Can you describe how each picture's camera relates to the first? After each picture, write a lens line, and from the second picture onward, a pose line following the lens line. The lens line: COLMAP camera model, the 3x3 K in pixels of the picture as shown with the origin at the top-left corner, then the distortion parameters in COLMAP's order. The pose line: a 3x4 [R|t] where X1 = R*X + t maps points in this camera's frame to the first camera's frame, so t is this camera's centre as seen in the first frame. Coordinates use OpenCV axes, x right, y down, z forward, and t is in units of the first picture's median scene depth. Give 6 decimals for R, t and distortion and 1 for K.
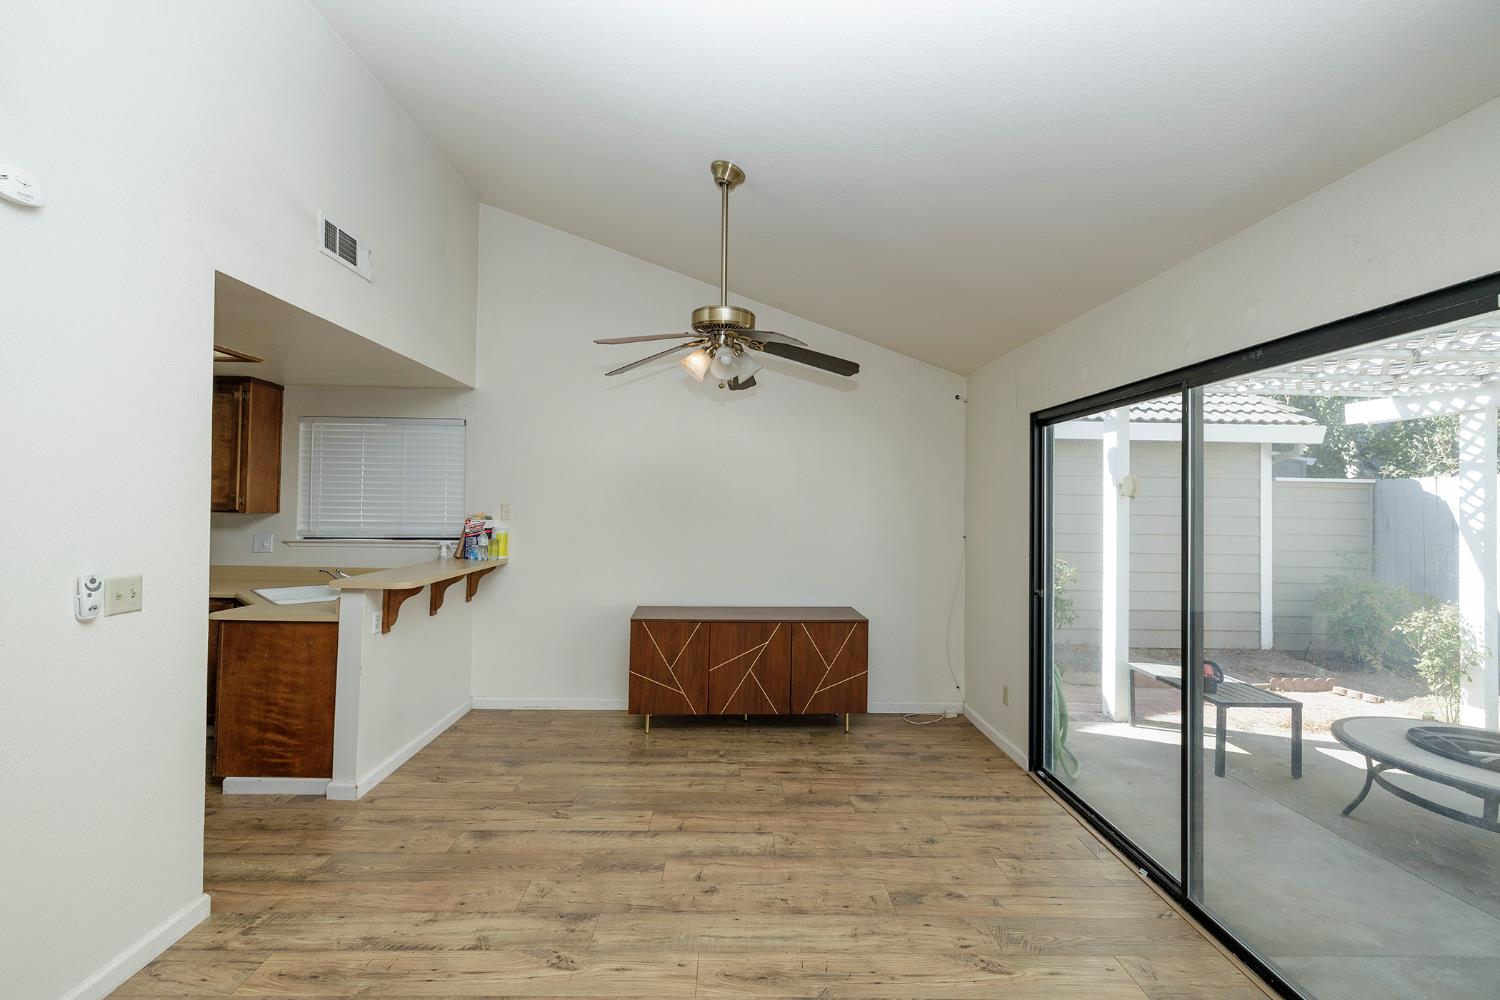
lens RADIAL K [[627.1, 0, 742.1], [0, 627.1, 494.0], [0, 0, 1]] dist [0.001283, -0.000634]
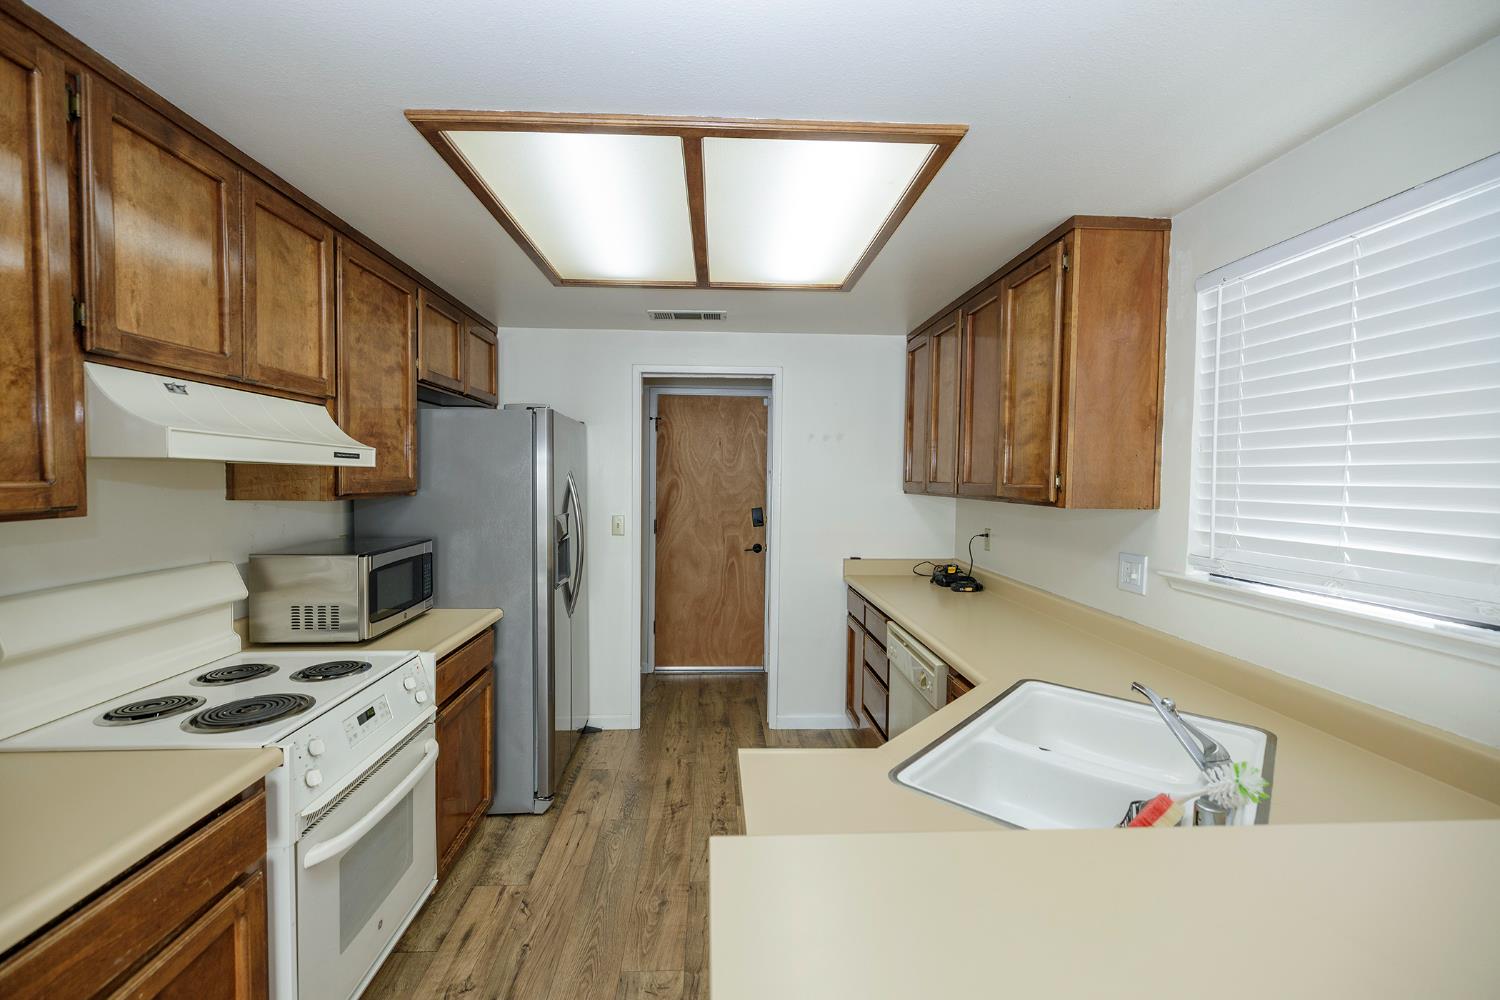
lens RADIAL K [[627.1, 0, 739.5], [0, 627.1, 498.6], [0, 0, 1]] dist [0.001283, -0.000634]
pose [[0.026837, 0.022814, -0.999379, -0.310773], [0.009411, 0.999689, 0.023074, 0.009267], [0.999596, -0.010024, 0.026614, 0.715718]]
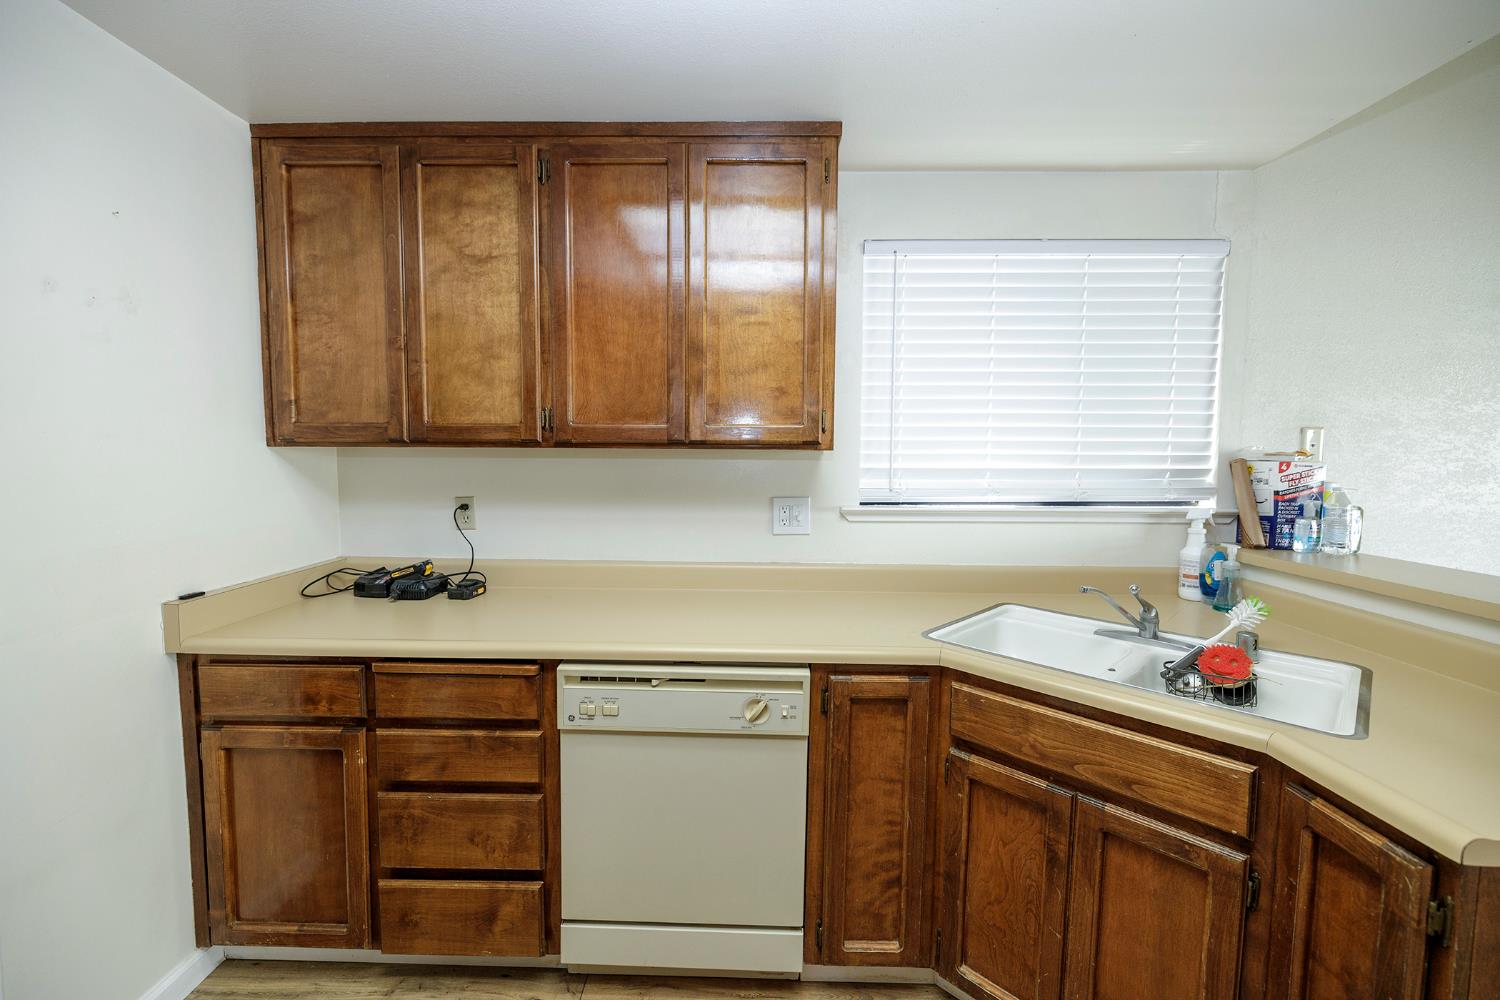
lens RADIAL K [[627.1, 0, 743.0], [0, 627.1, 498.3], [0, 0, 1]] dist [0.001283, -0.000634]
pose [[0.999216, -0.004227, -0.039368, -0.807781], [0.007765, 0.995898, 0.090144, 0.023129], [0.038826, -0.090379, 0.995150, 0.544894]]
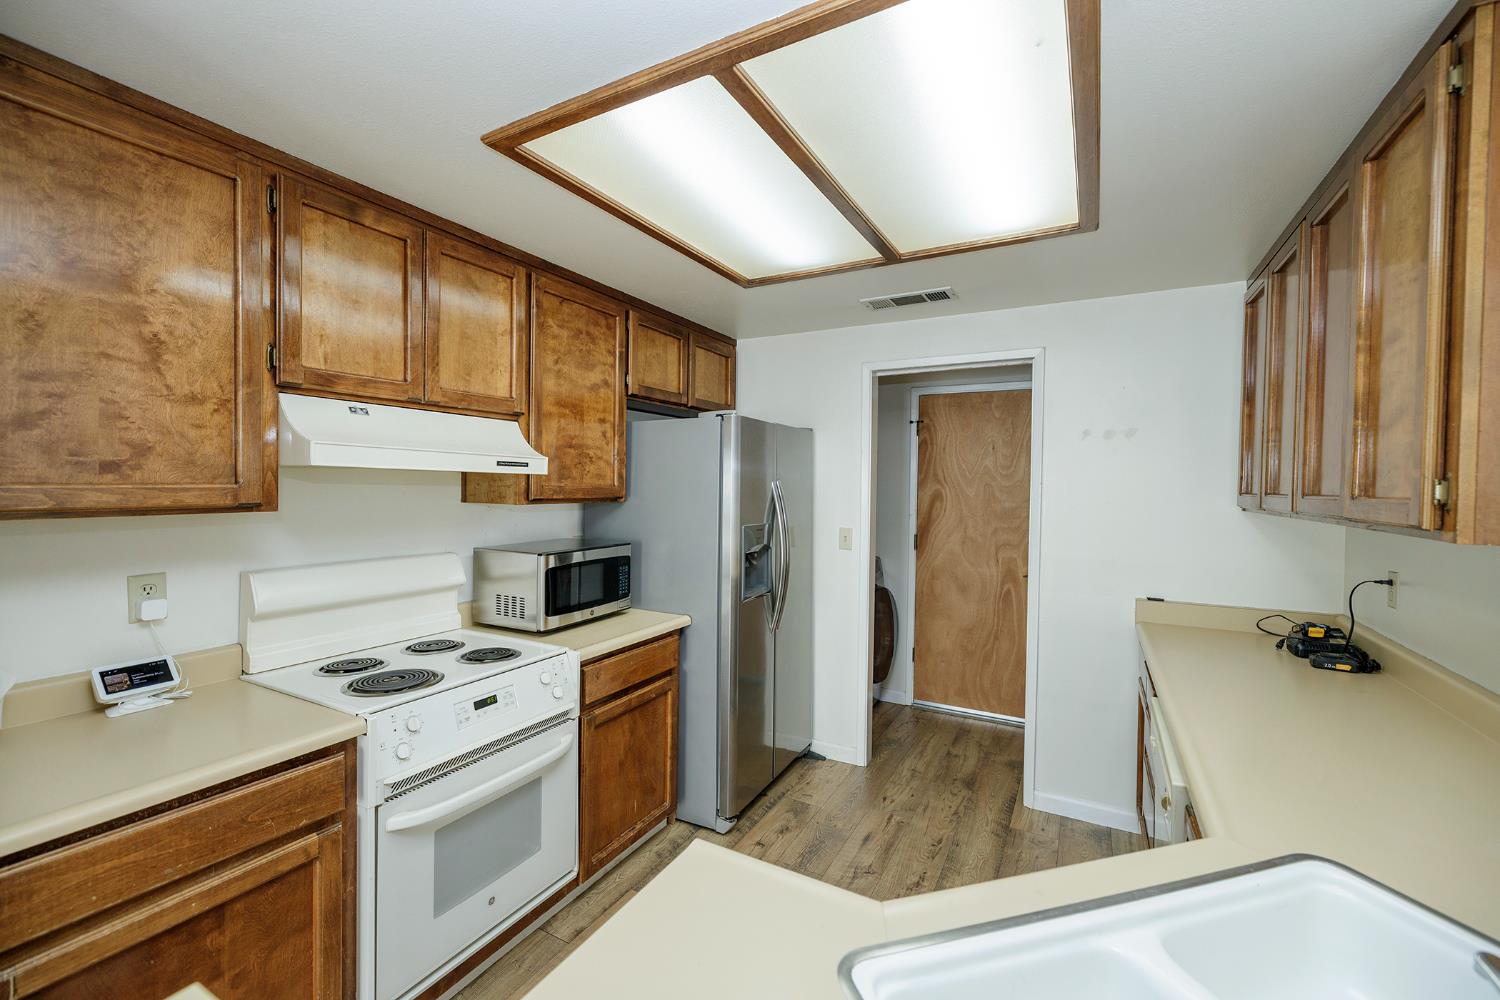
lens RADIAL K [[627.1, 0, 743.4], [0, 627.1, 494.7], [0, 0, 1]] dist [0.001283, -0.000634]
pose [[-0.499735, -0.004631, -0.866166, -0.419344], [-0.002344, 0.999989, -0.003994, 0.012185], [0.866175, 0.000034, -0.499741, 0.850484]]
